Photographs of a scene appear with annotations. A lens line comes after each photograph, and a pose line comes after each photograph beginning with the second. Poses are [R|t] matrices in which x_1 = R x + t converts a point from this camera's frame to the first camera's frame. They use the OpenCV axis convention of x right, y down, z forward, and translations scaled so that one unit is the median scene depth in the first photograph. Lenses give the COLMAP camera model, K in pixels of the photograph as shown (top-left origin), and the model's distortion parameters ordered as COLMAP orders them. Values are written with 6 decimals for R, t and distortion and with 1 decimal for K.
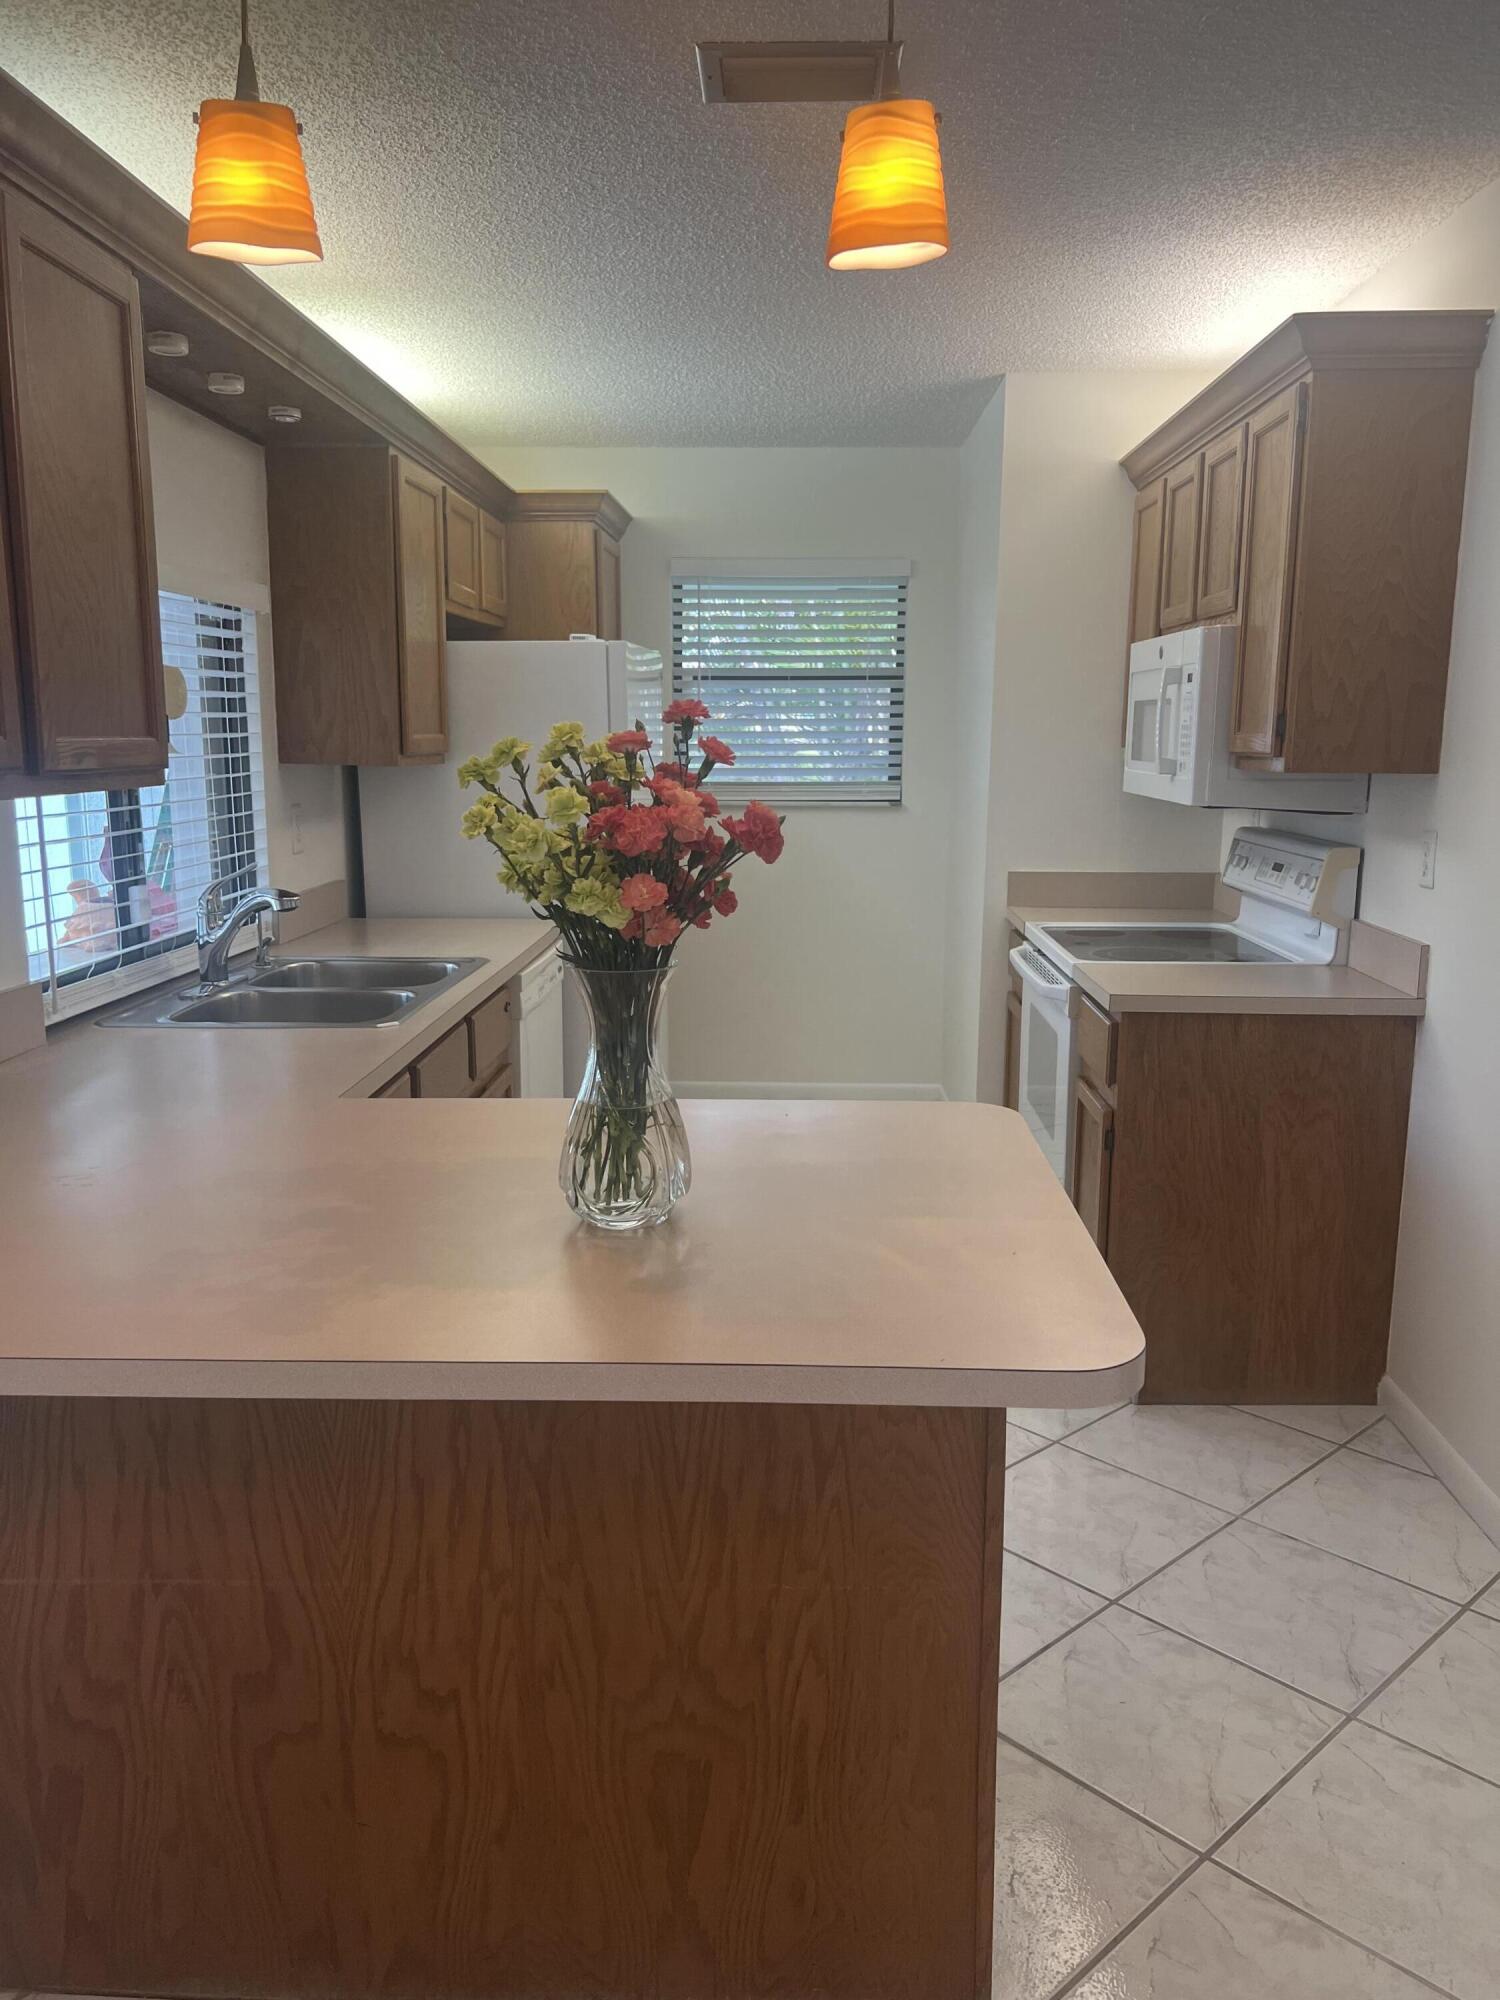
lens RADIAL K [[1503.5, 0, 792.7], [0, 1503.5, 1013.9], [0, 0, 1]] dist [0.060758, -0.067370]
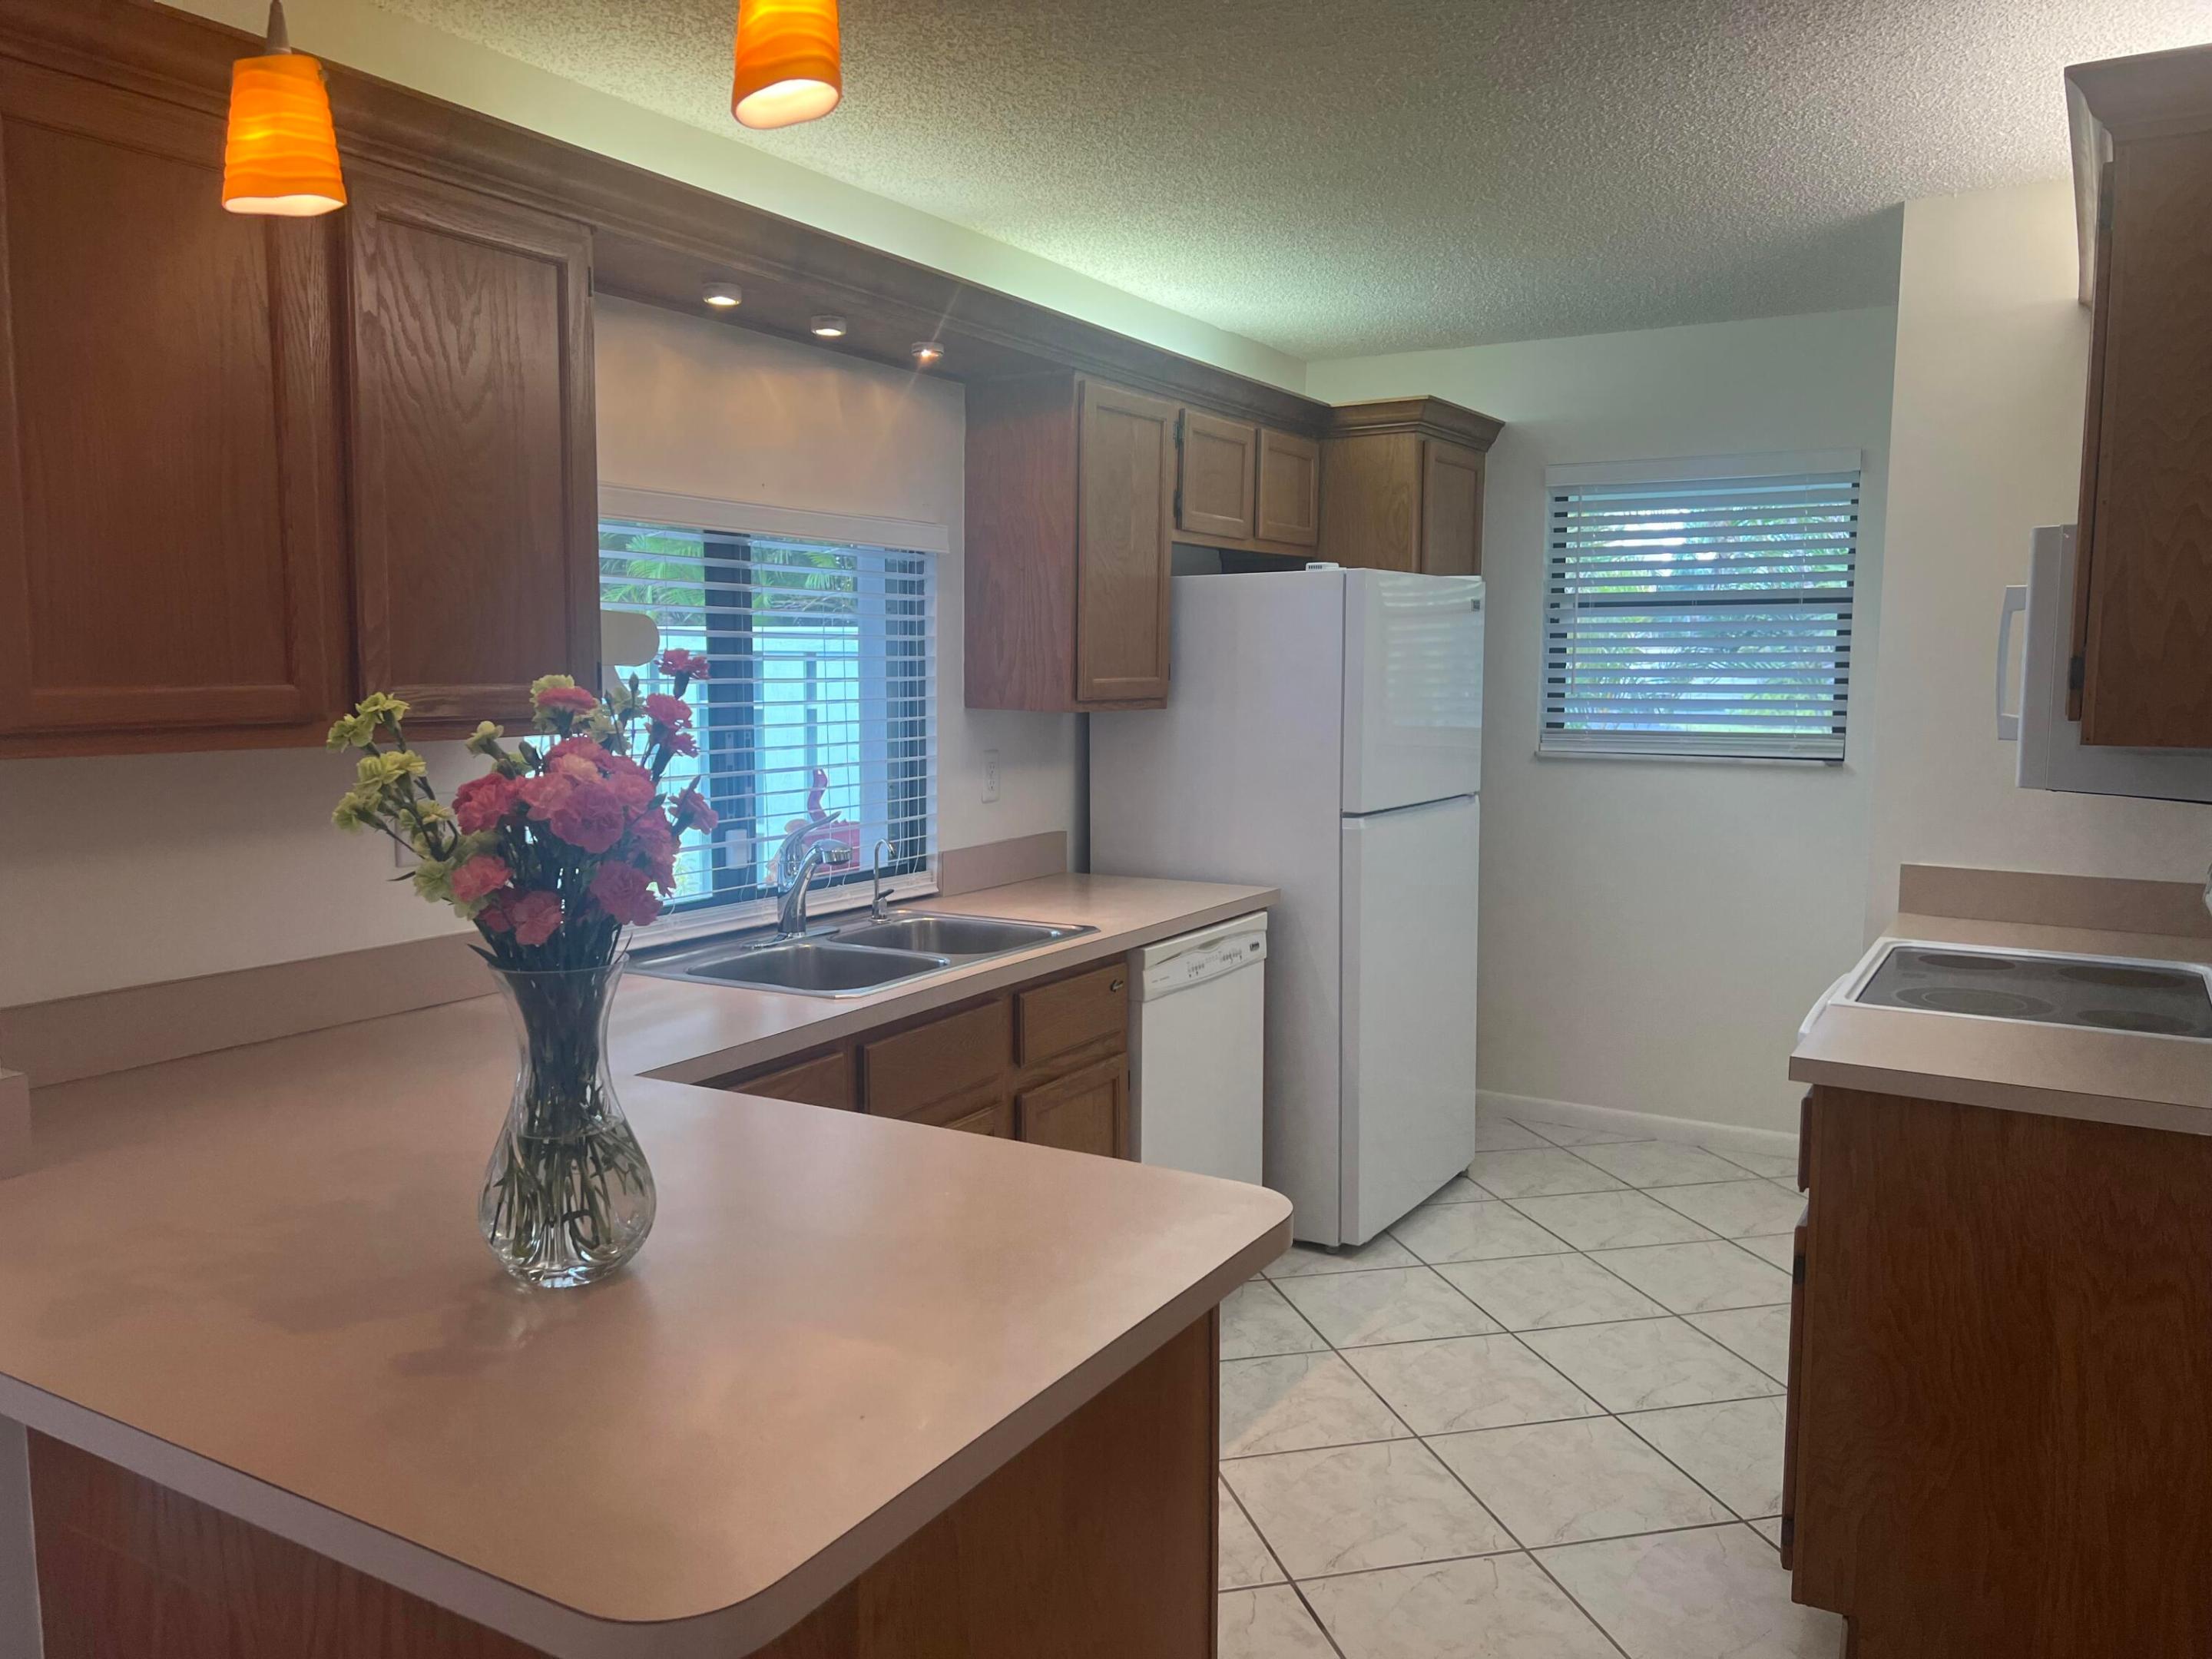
lens RADIAL K [[1662.9, 0, 1111.6], [0, 1662.9, 822.7], [0, 0, 1]] dist [0.060758, -0.067370]
pose [[0.871317, 0.046798, -0.488485, 0.195585], [-0.089950, 0.993808, -0.065235, -0.025971], [0.482407, 0.100779, 0.870131, 0.108459]]
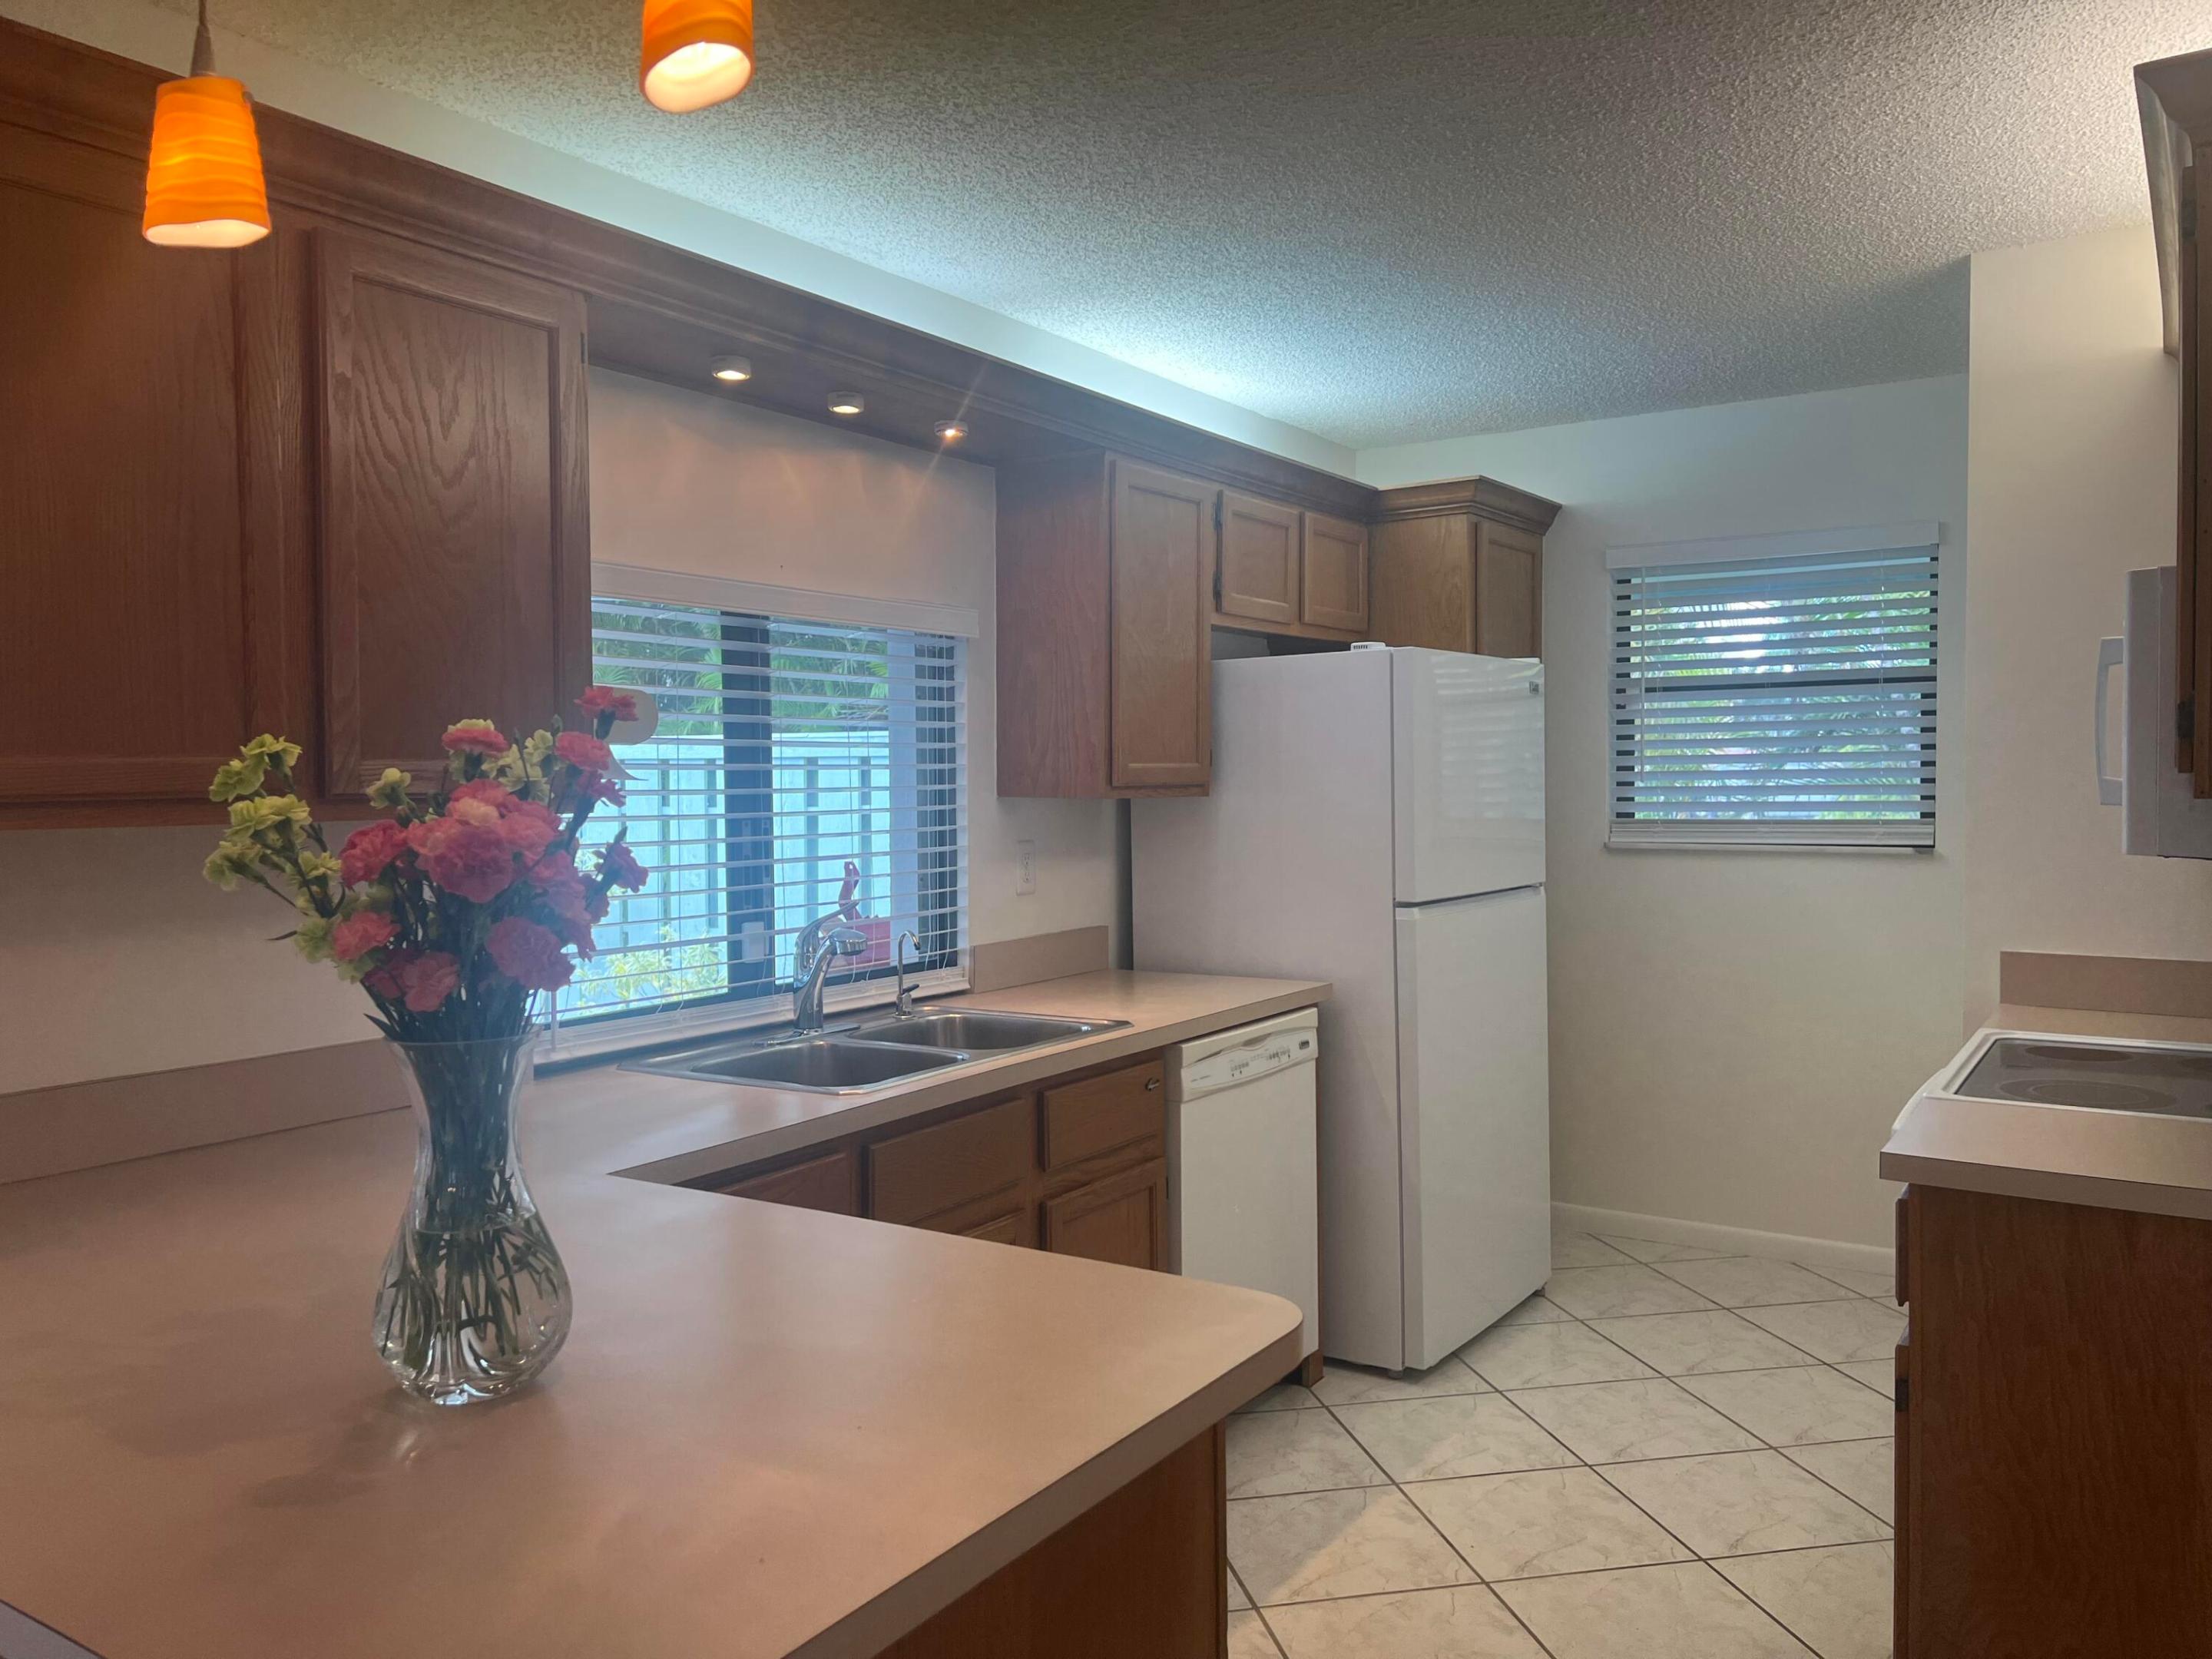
lens RADIAL K [[1662.9, 0, 1109.5], [0, 1662.9, 820.9], [0, 0, 1]] dist [0.060758, -0.067370]
pose [[0.846887, 0.001428, -0.531771, 0.195143], [-0.084014, 0.987797, -0.131145, -0.018952], [0.525095, 0.155741, 0.836672, 0.148242]]
